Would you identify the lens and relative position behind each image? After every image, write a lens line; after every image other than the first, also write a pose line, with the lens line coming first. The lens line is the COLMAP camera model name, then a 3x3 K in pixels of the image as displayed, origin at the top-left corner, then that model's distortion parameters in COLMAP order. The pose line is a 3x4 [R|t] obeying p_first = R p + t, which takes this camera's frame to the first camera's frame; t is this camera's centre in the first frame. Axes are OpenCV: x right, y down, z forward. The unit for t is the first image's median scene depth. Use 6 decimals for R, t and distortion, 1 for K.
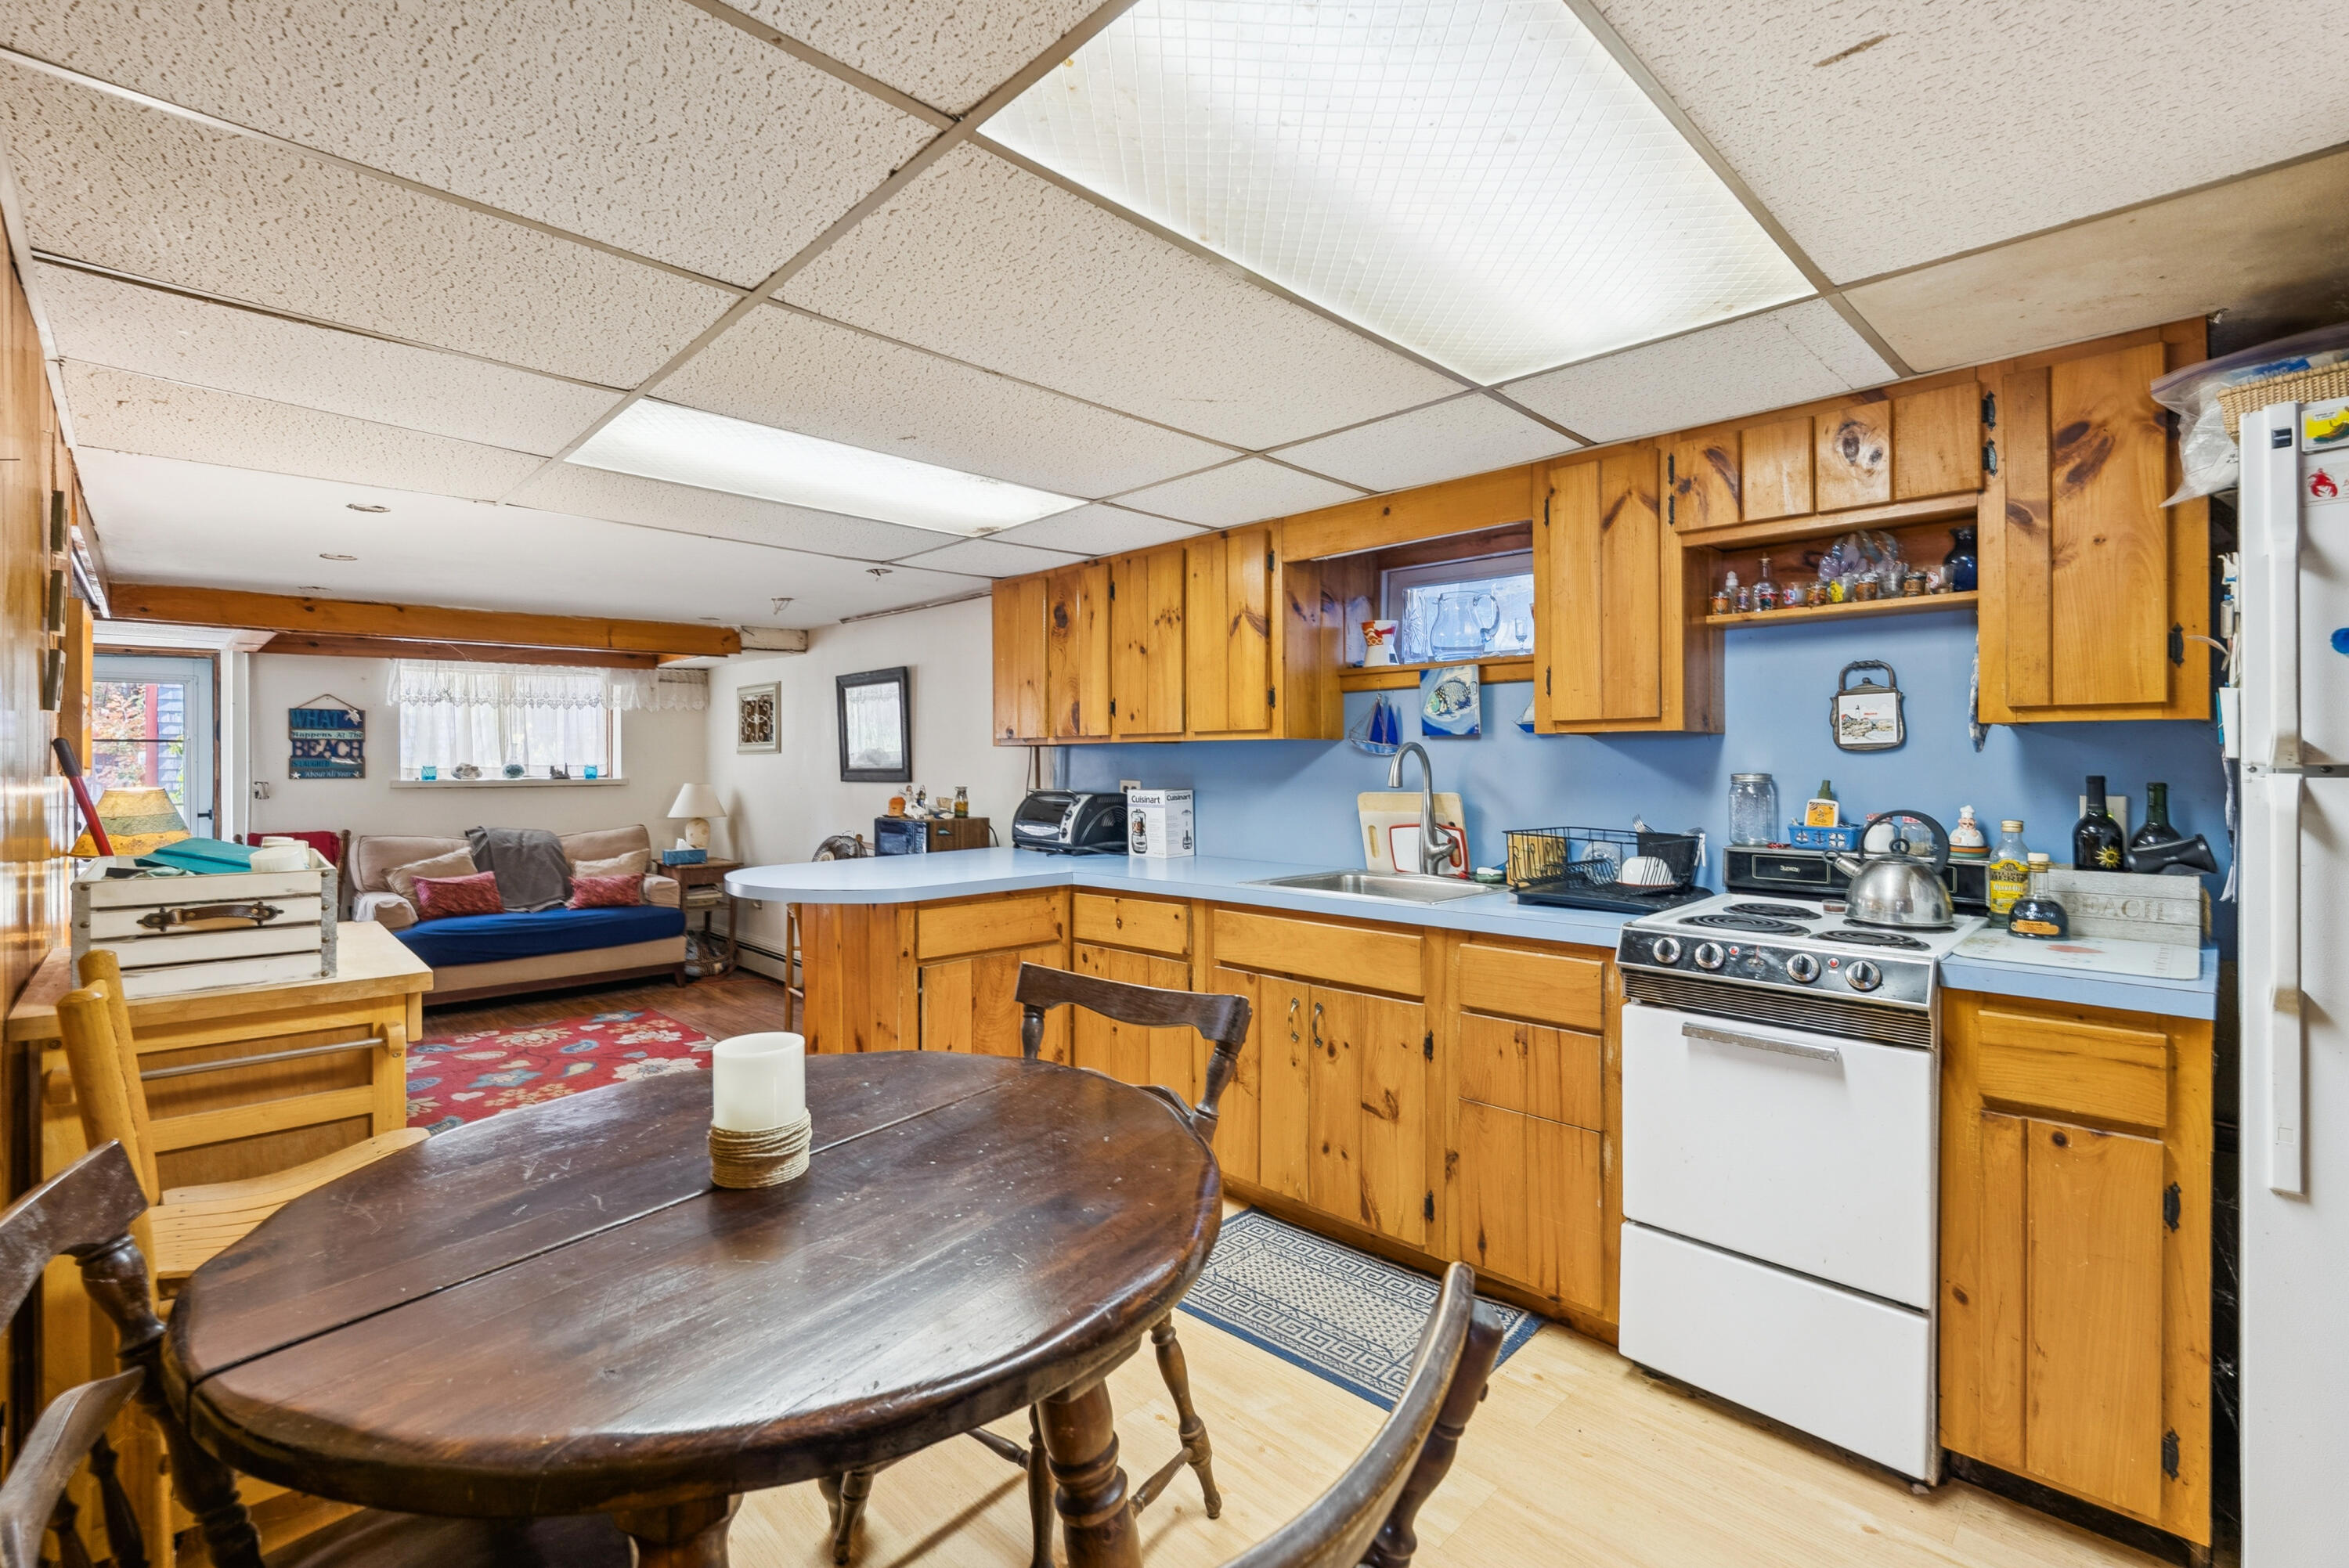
lens RADIAL K [[1031.6, 0, 1174.5], [0, 1031.6, 784.0], [0, 0, 1]] dist [-0.005550, 0.000889]
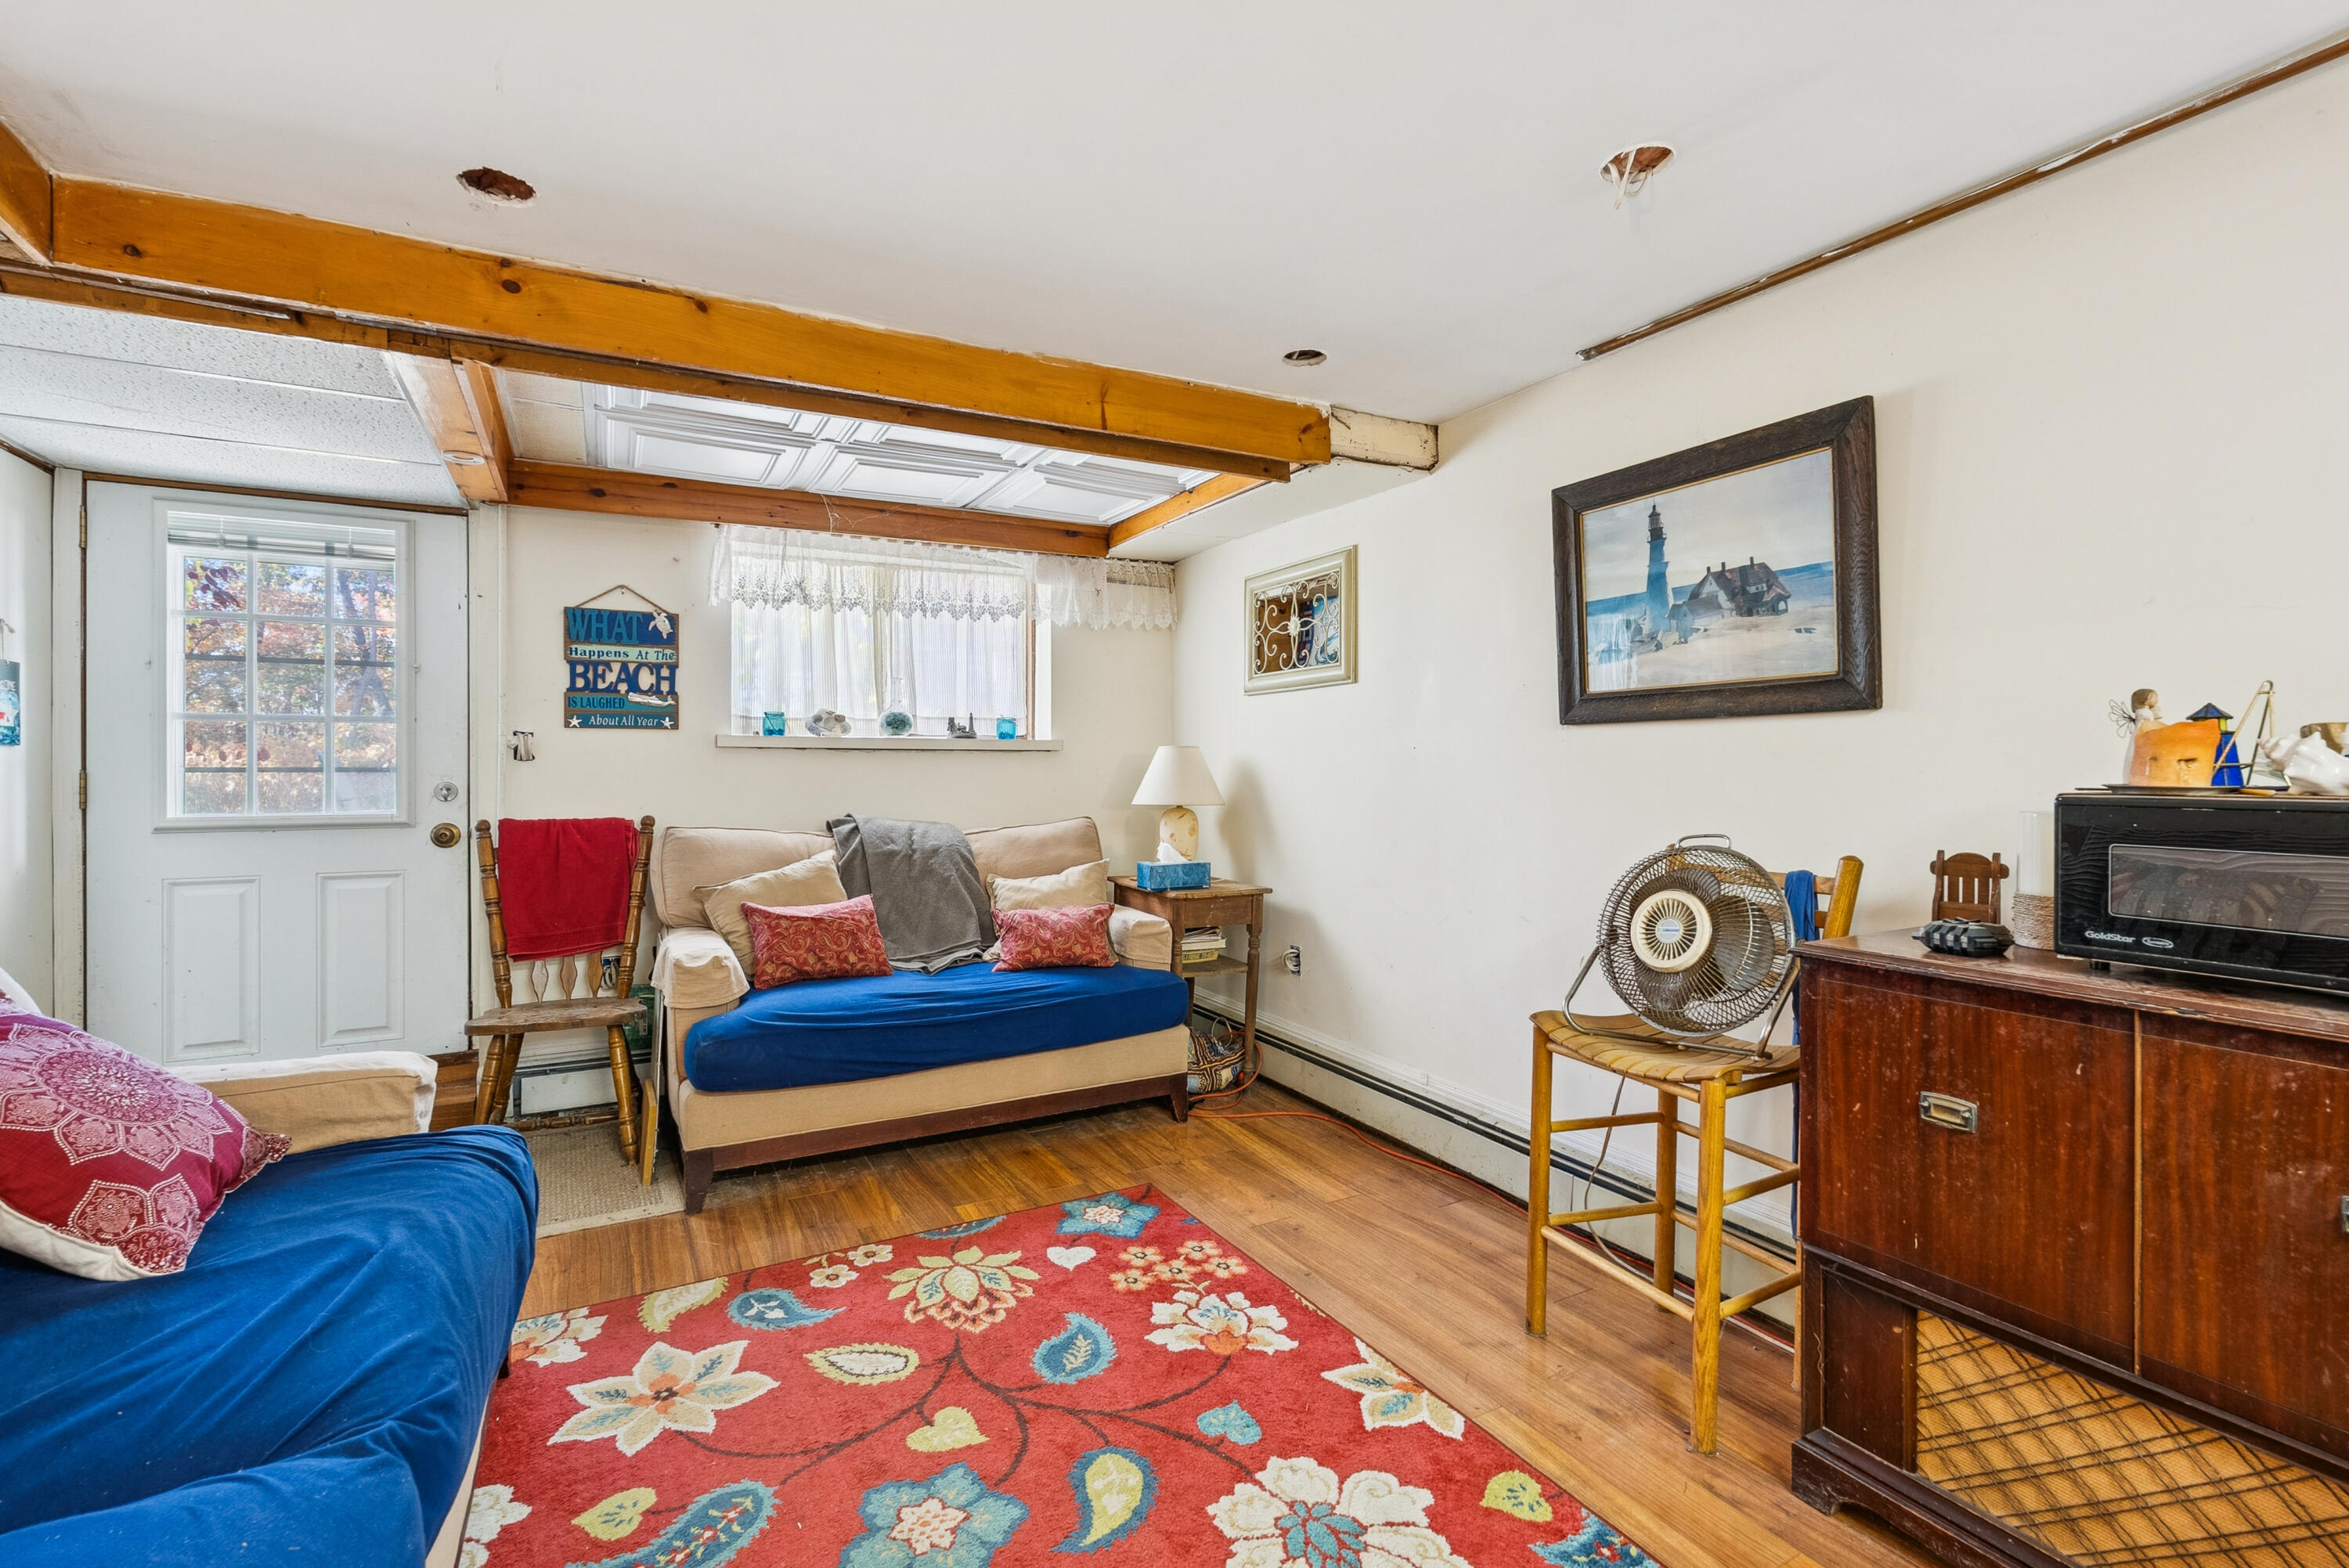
lens RADIAL K [[1055.7, 0, 1182.2], [0, 1055.7, 804.9], [0, 0, 1]] dist [-0.001527, -0.000036]
pose [[0.963095, 0.013920, -0.268801, -0.337019], [-0.008783, 0.999755, 0.020304, 0.022427], [0.269018, -0.017194, 0.962982, 0.482113]]
